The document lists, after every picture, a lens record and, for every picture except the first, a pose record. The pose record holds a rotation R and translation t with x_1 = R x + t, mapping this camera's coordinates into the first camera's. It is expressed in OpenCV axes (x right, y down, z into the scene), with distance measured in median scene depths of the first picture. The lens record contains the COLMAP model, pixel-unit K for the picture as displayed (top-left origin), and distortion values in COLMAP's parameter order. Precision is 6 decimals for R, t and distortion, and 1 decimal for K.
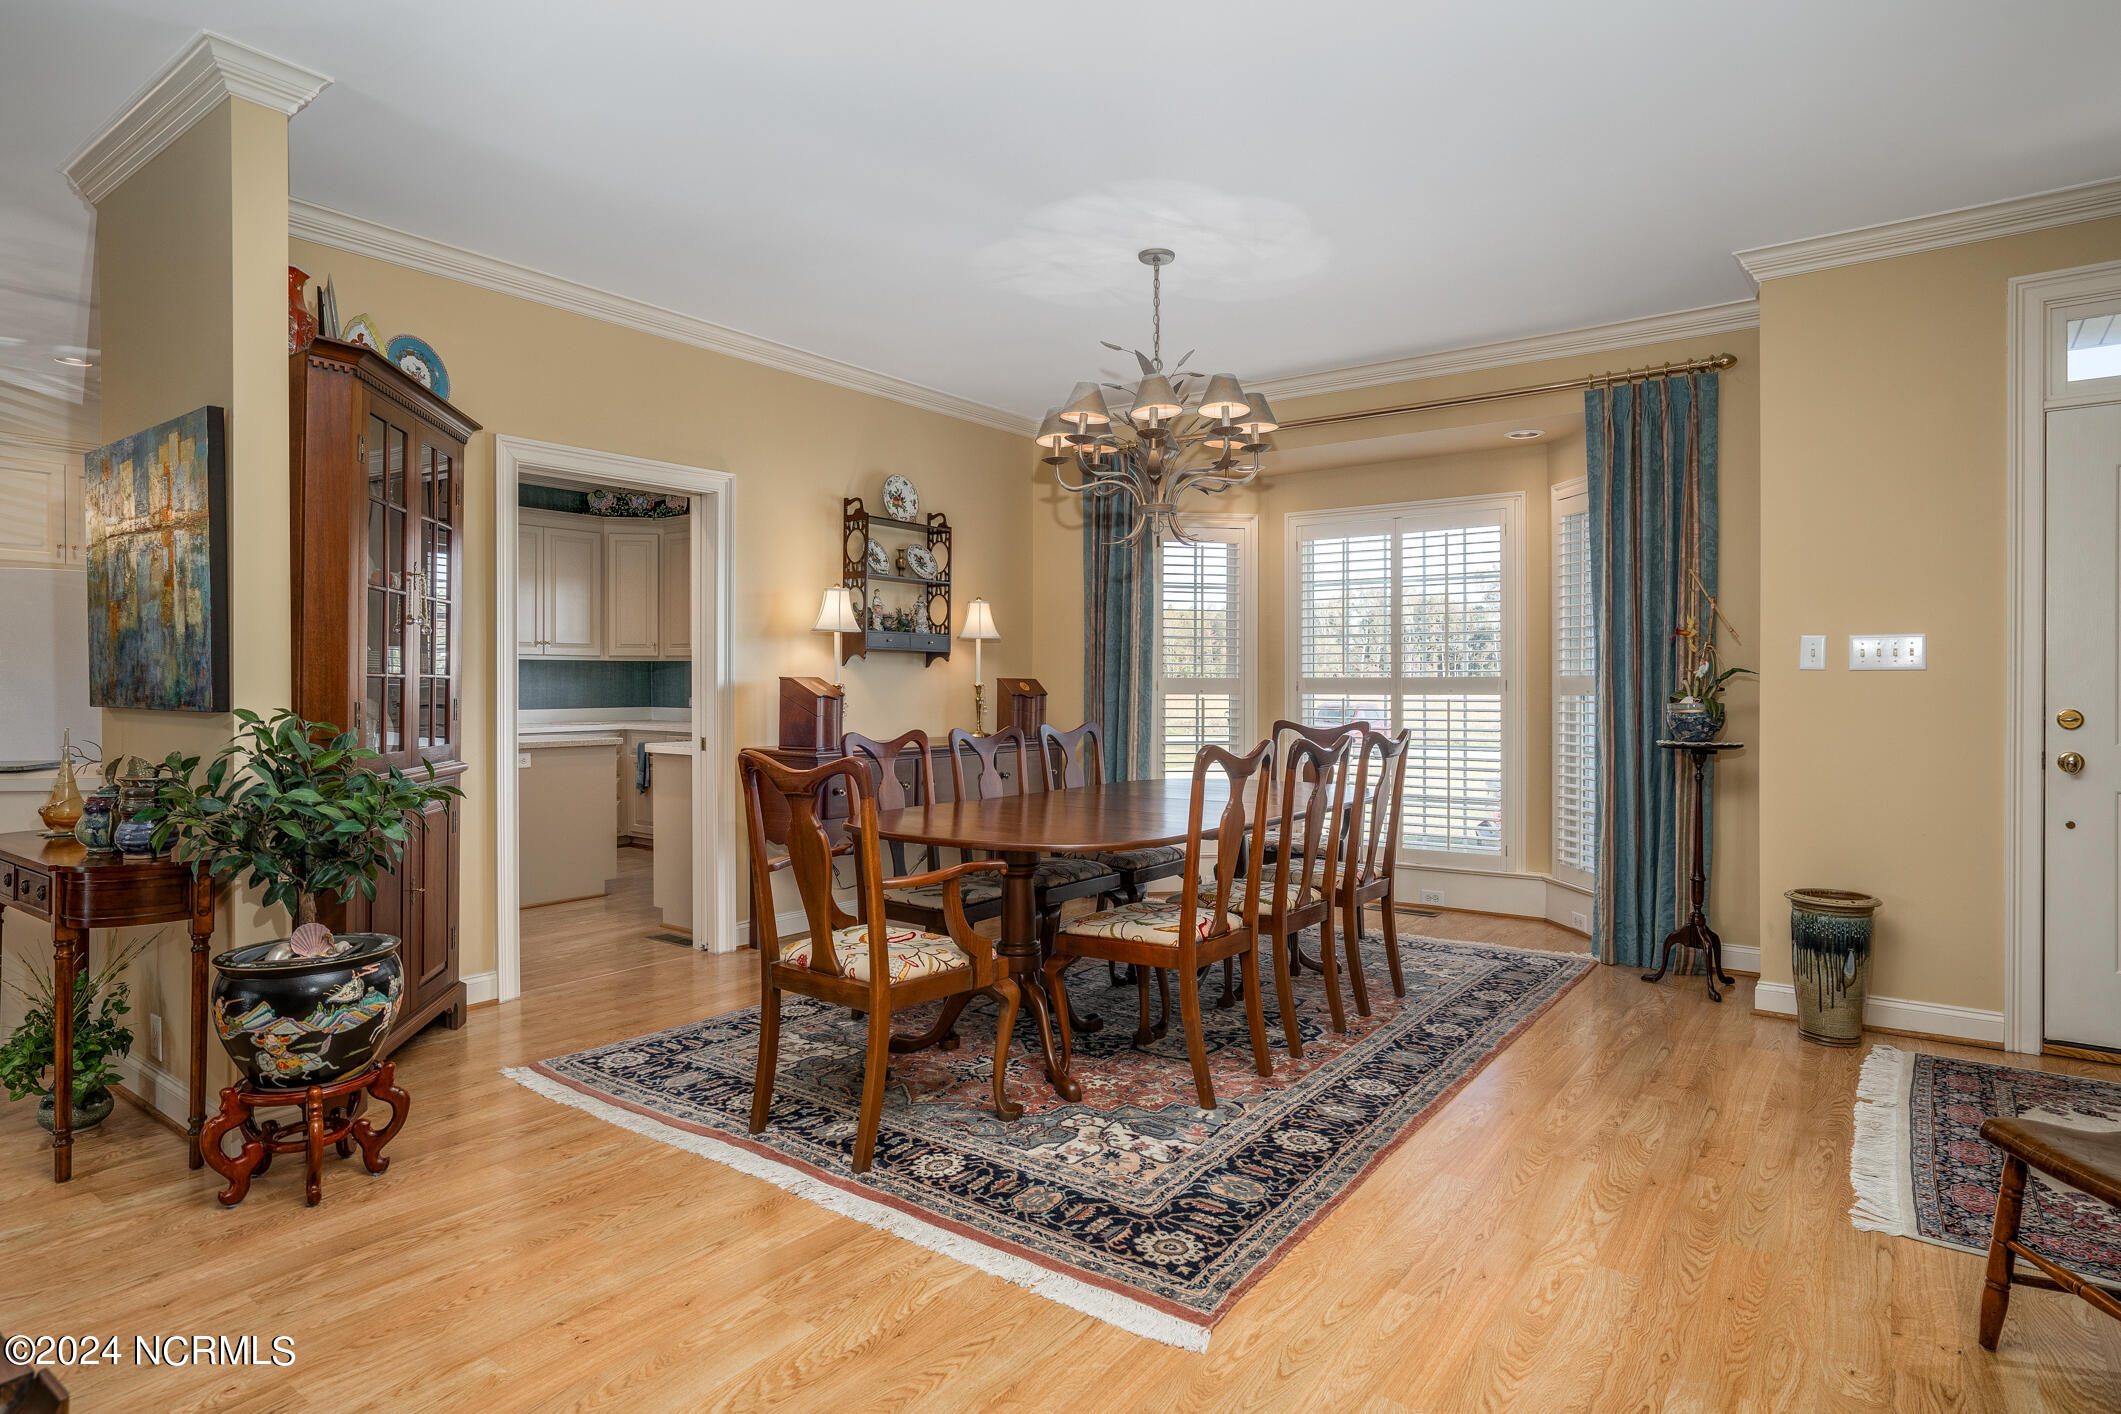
lens RADIAL K [[1163.2, 0, 1063.4], [0, 1163.2, 690.0], [0, 0, 1]] dist [-0.020237, 0.005859]
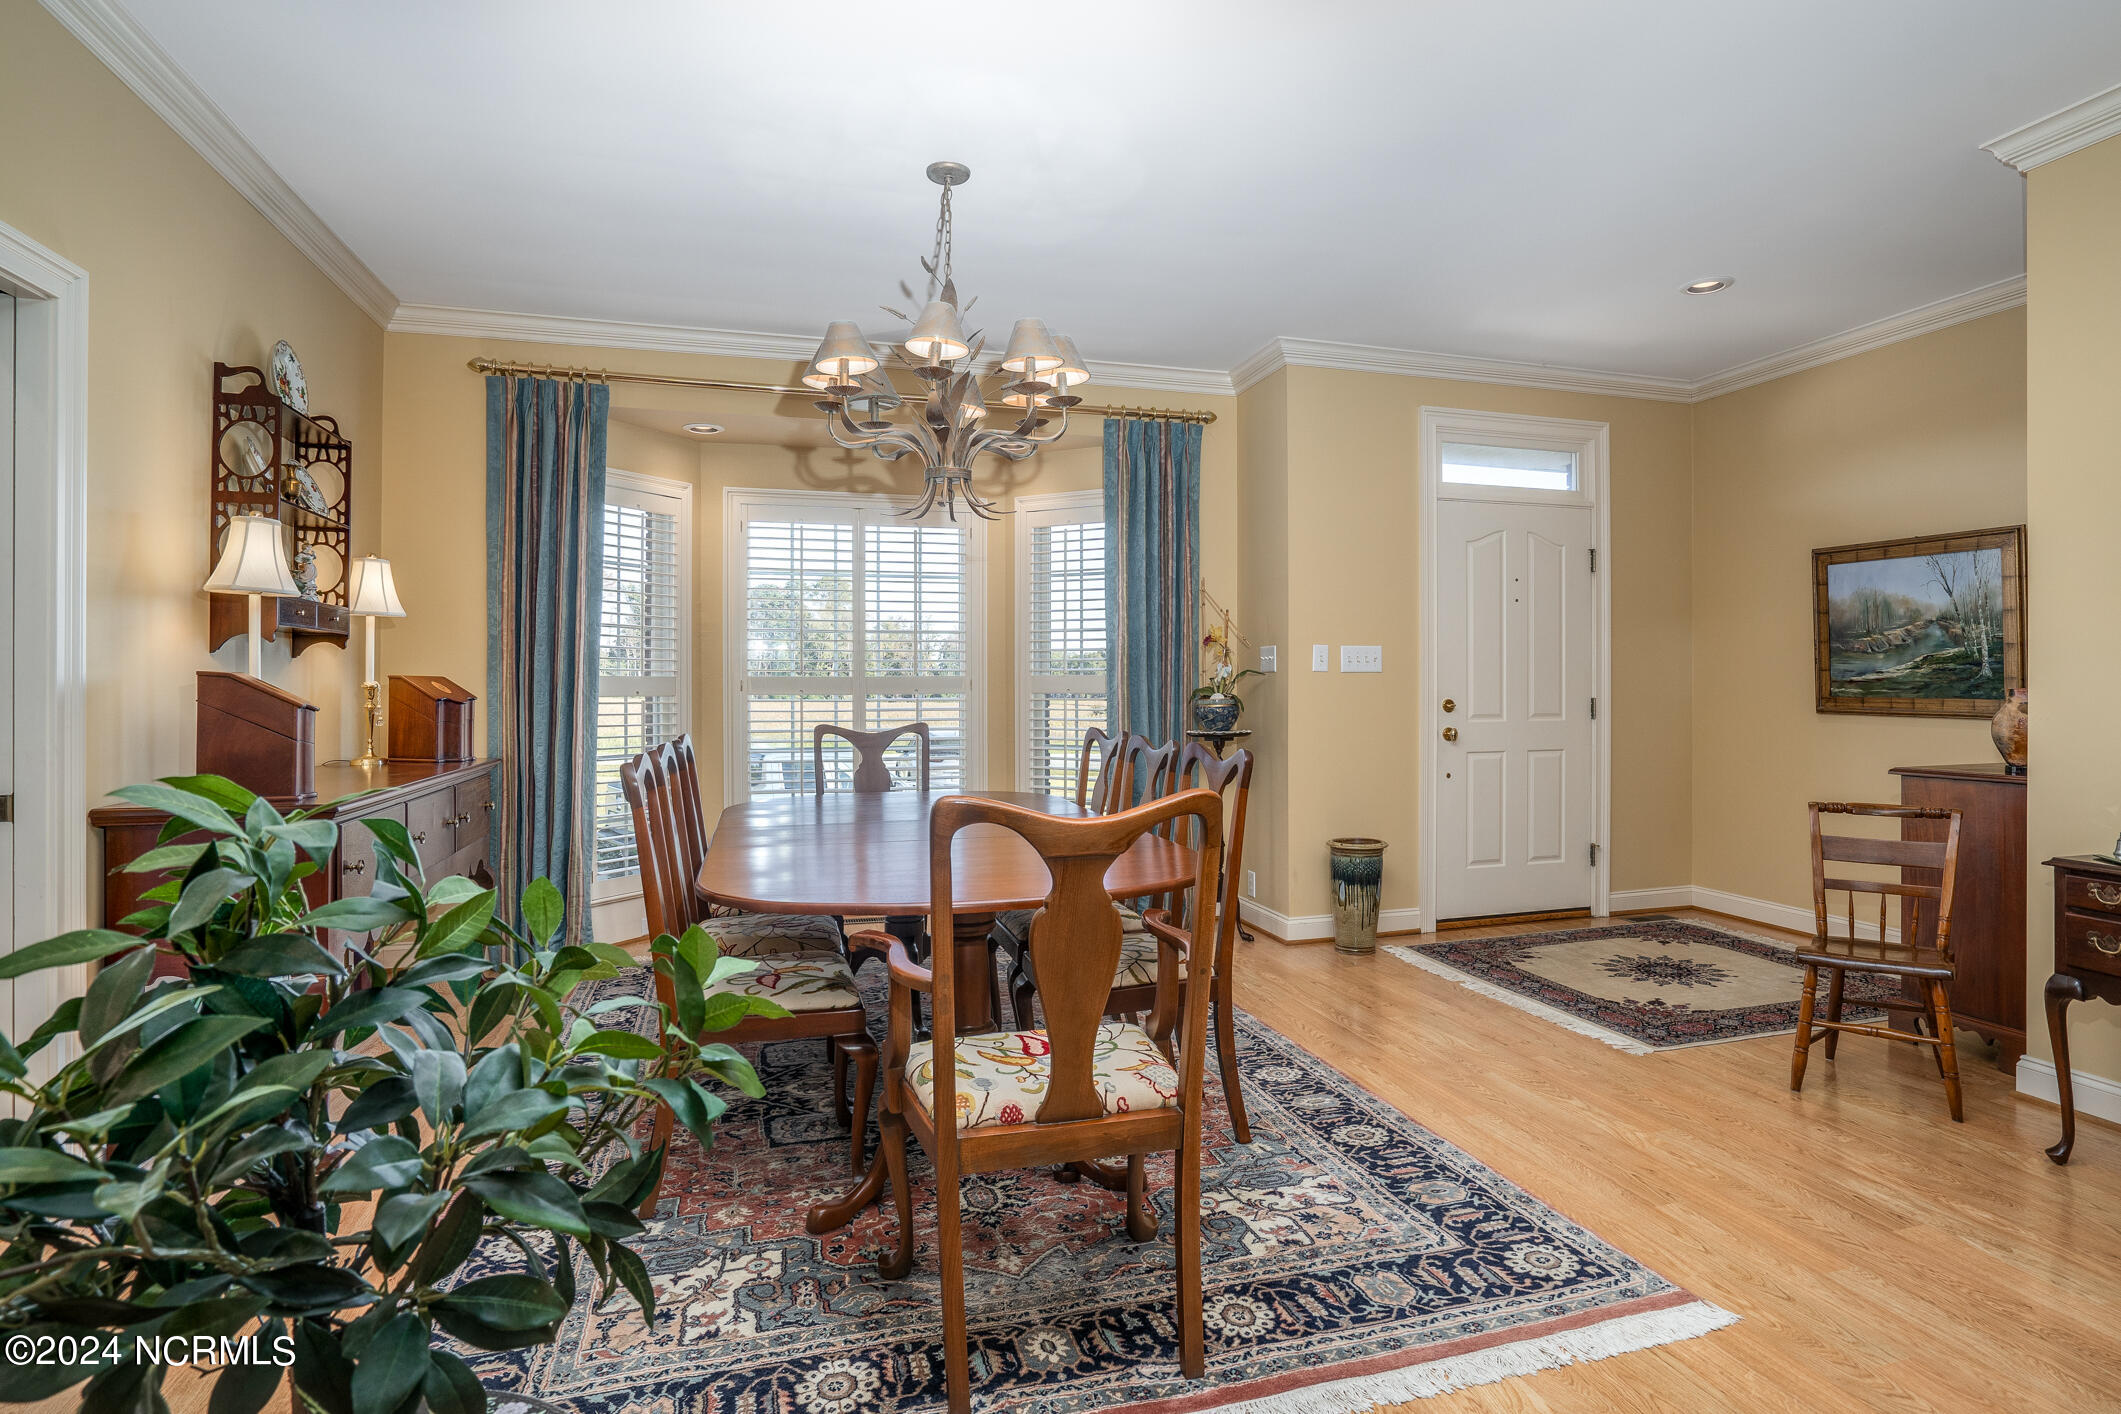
lens RADIAL K [[1128.1, 0, 1121.9], [0, 1128.1, 685.8], [0, 0, 1]] dist [-0.035415, 0.001331]
pose [[0.580756, -0.002555, 0.814074, -0.689303], [0.007820, 0.999966, -0.002441, 0.000352], [-0.814040, 0.007784, 0.580756, 0.589753]]
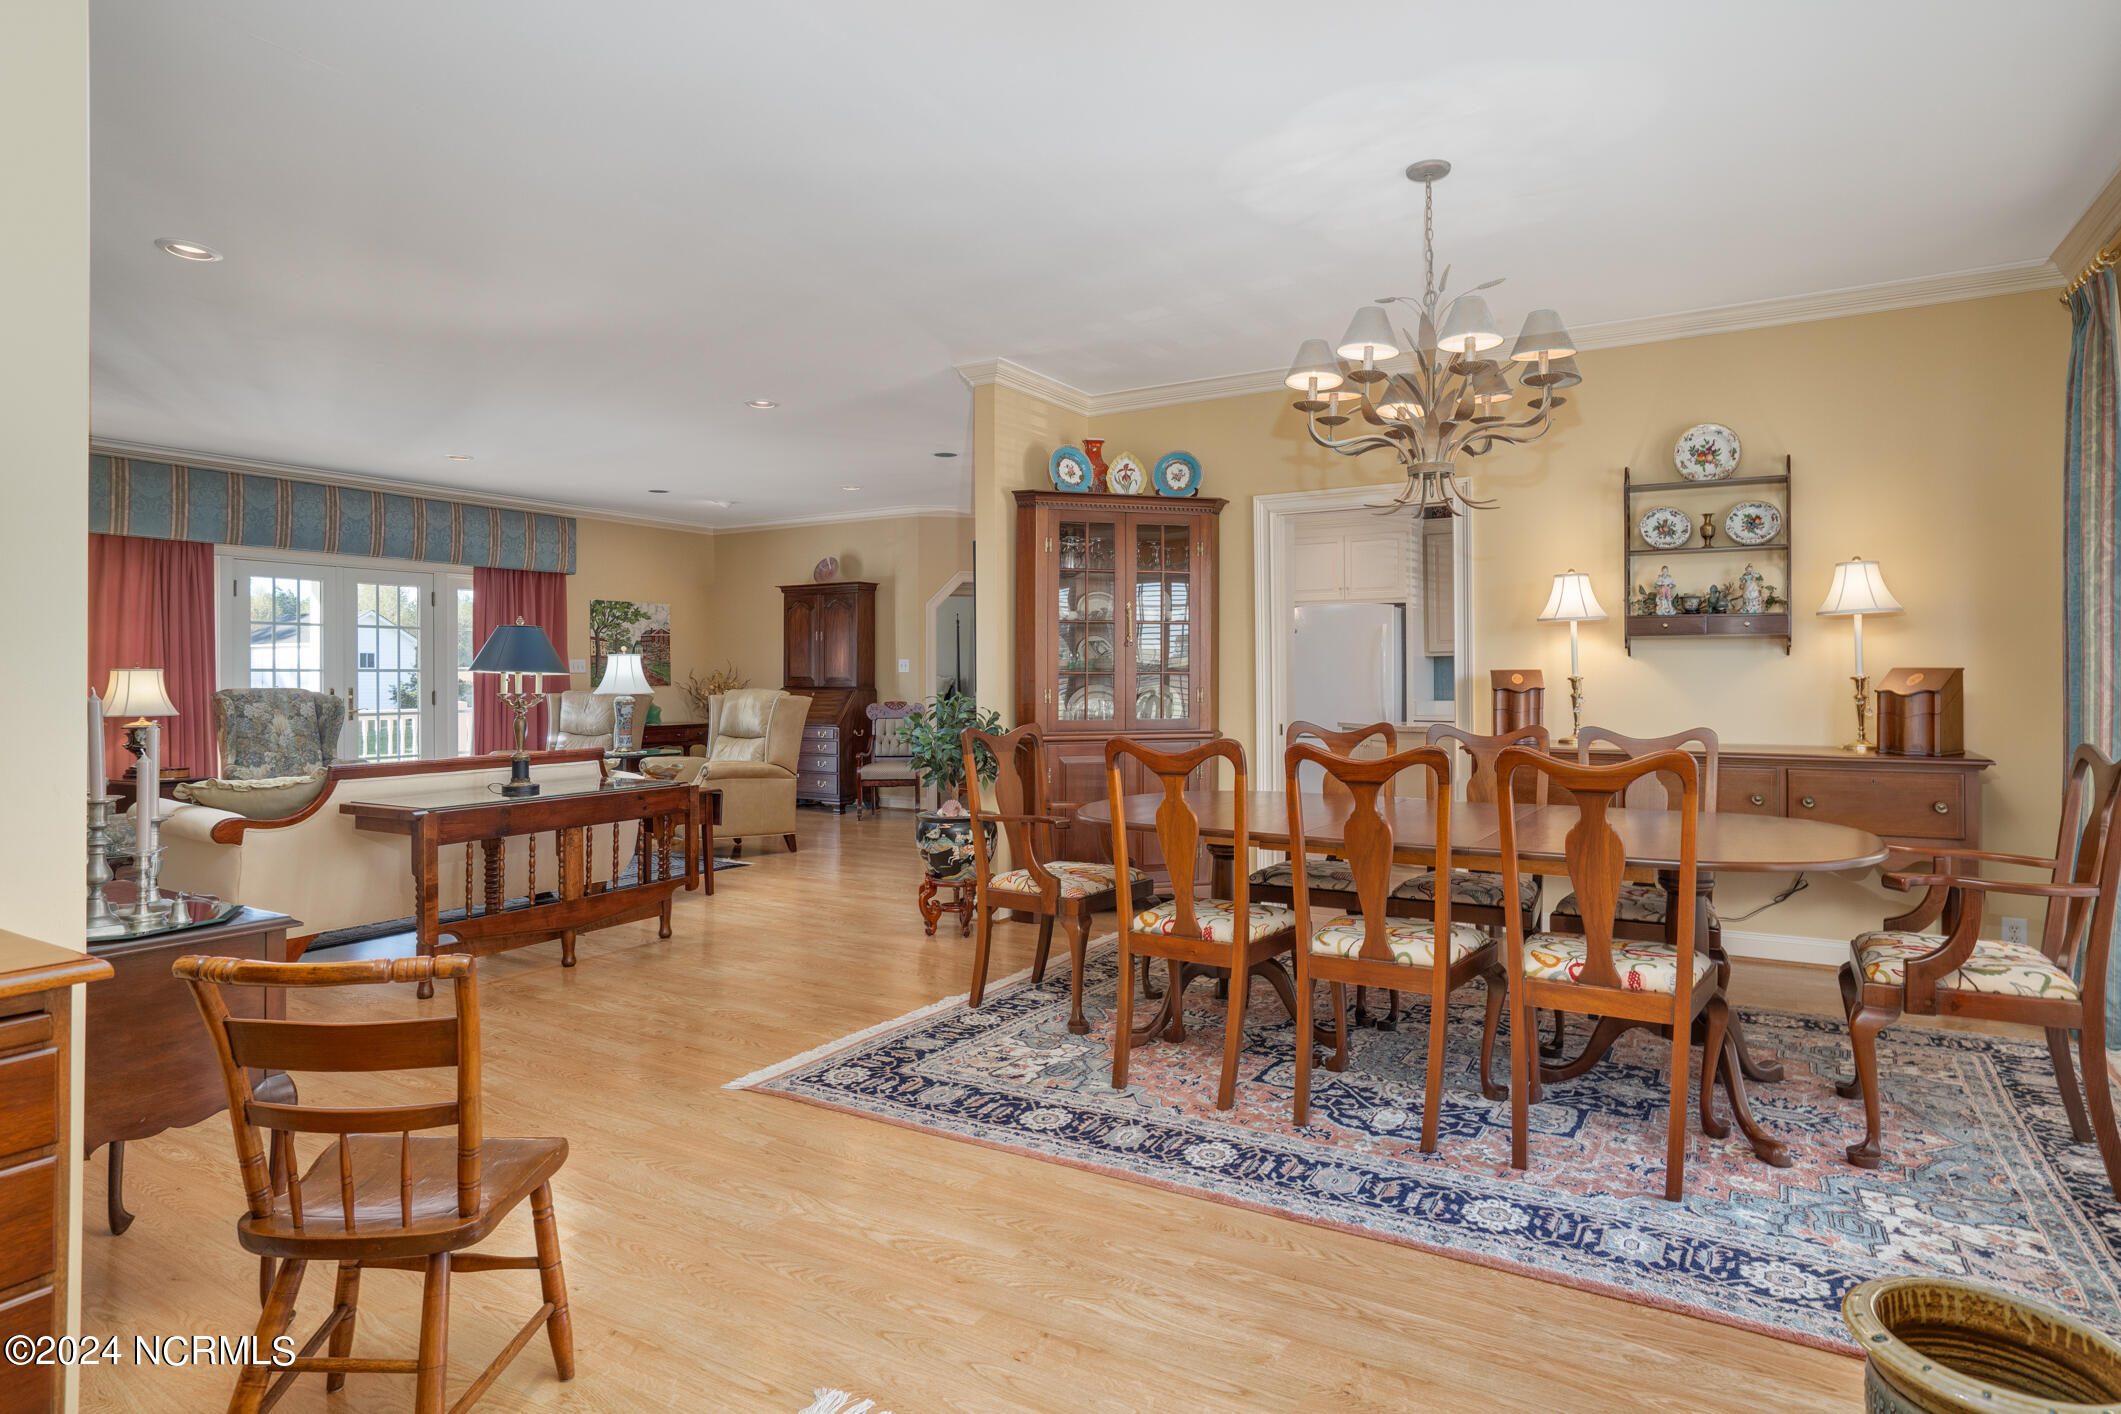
lens RADIAL K [[1163.2, 0, 1055.8], [0, 1163.2, 665.5], [0, 0, 1]] dist [-0.020237, 0.005859]
pose [[0.080060, -0.014121, -0.996690, 1.222108], [-0.000776, 0.999898, -0.014229, -0.001738], [0.996790, 0.001913, 0.080041, 0.906788]]
